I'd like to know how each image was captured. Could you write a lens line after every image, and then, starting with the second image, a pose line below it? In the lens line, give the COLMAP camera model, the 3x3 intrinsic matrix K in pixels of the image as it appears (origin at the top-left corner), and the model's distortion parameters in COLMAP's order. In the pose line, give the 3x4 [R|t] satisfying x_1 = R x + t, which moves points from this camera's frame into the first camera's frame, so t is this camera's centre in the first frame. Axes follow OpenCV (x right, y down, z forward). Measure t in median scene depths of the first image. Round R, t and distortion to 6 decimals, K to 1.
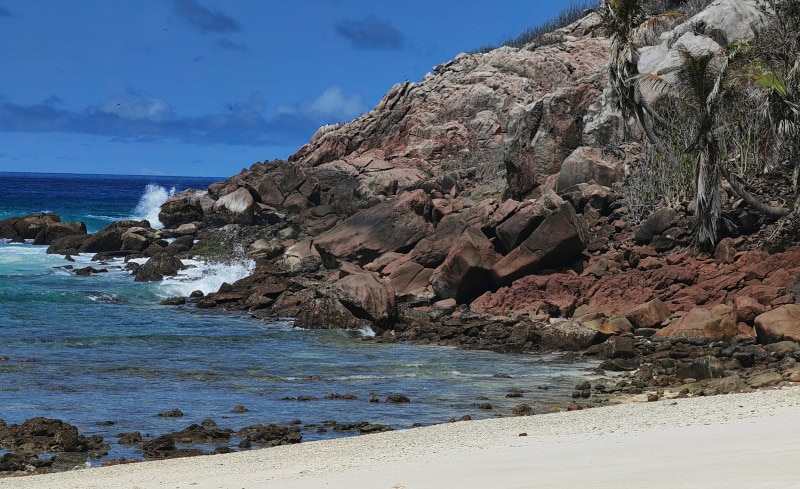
lens RADIAL K [[2828.3, 0, 400.3], [0, 2828.3, 244.5], [0, 0, 1]] dist [0.166858, 0.175050]
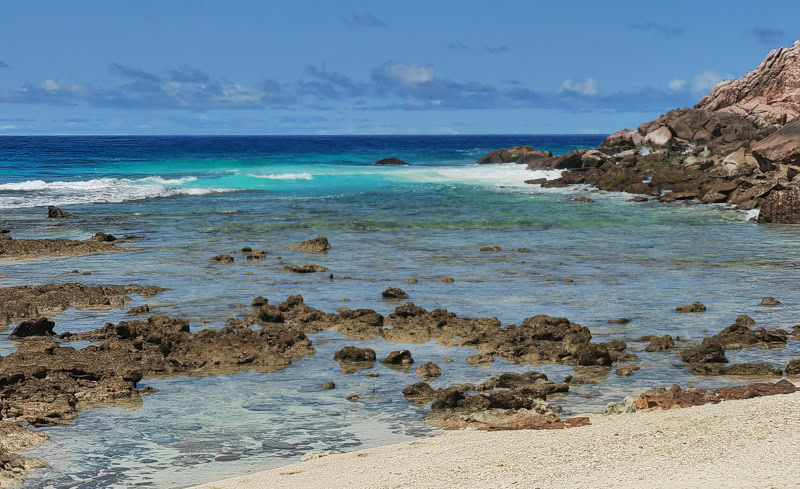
lens RADIAL K [[1775.0, 0, 400.1], [0, 1775.0, 244.5], [0, 0, 1]] dist [0.079604, 0.001370]
pose [[0.981588, -0.015608, -0.190371, -0.032218], [0.022306, 0.999203, 0.033091, 0.010510], [0.189703, -0.036728, 0.981154, 0.228450]]
